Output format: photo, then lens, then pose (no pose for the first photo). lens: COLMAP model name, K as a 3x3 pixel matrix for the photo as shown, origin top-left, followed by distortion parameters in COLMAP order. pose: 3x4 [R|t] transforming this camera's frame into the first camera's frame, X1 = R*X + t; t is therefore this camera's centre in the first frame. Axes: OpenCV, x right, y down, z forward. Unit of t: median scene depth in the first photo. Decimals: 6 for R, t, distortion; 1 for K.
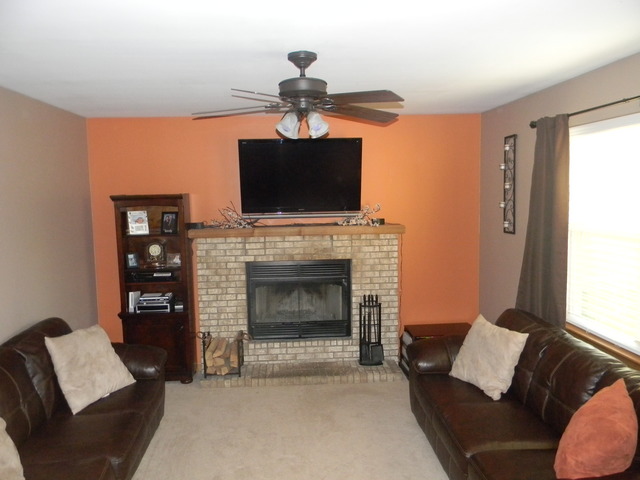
lens RADIAL K [[508.3, 0, 315.8], [0, 508.3, 238.6], [0, 0, 1]] dist [0.005958, -0.031934]
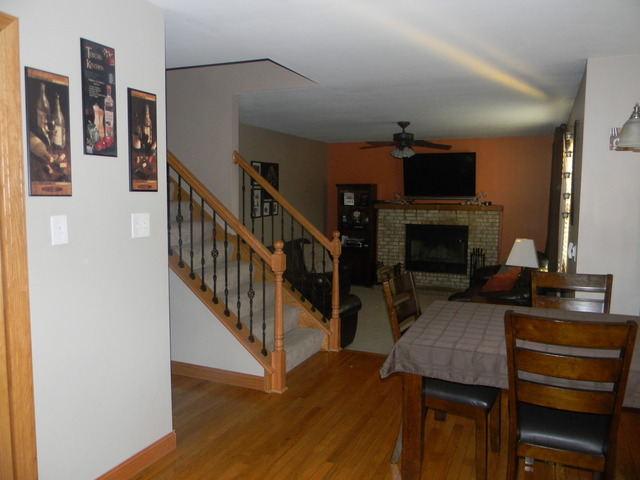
lens RADIAL K [[508.3, 0, 318.1], [0, 508.3, 239.1], [0, 0, 1]] dist [0.005958, -0.031934]
pose [[0.887838, 0.066909, -0.455265, 0.393388], [-0.065788, 0.997665, 0.018328, 0.085909], [0.455428, 0.013679, 0.890167, -0.685935]]
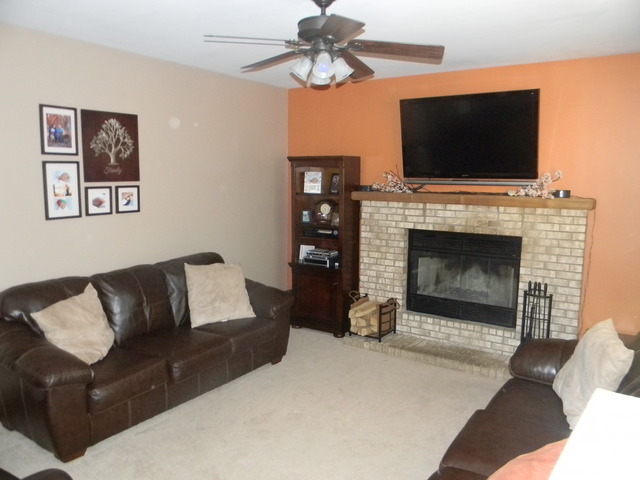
lens RADIAL K [[508.3, 0, 316.2], [0, 508.3, 241.0], [0, 0, 1]] dist [0.005958, -0.031934]
pose [[0.790368, 0.105720, -0.603441, 0.312201], [-0.082026, 0.994391, 0.066778, 0.019202], [0.607116, -0.003281, 0.794606, 0.131691]]
